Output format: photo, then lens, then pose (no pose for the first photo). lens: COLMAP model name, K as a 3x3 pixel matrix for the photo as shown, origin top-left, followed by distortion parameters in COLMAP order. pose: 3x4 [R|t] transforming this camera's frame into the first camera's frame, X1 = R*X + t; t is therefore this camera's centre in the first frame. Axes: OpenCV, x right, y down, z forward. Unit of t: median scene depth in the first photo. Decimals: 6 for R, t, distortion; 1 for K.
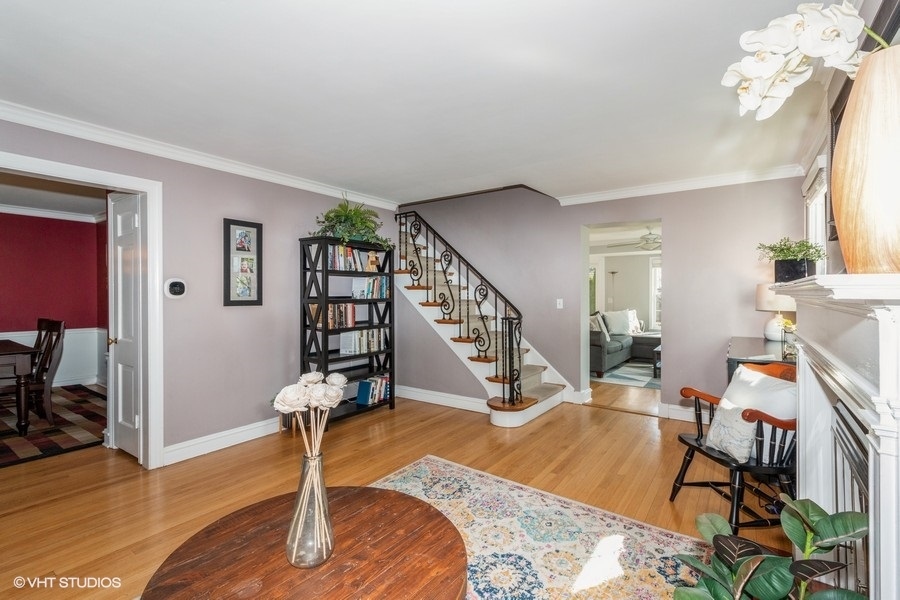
lens RADIAL K [[415.4, 0, 447.5], [0, 415.4, 295.7], [0, 0, 1]] dist [0.002843, 0.000424]
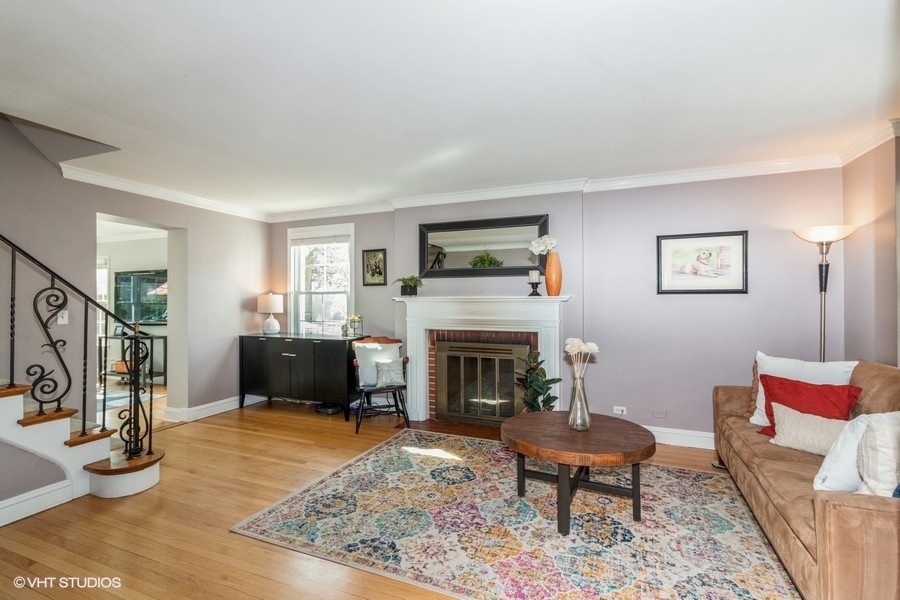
lens RADIAL K [[415.4, 0, 448.5], [0, 415.4, 296.7], [0, 0, 1]] dist [0.002843, 0.000424]
pose [[-0.231166, 0.004520, 0.972904, -1.012307], [0.005746, 0.999978, -0.003281, -0.014715], [-0.972897, 0.004832, -0.231187, 0.969202]]
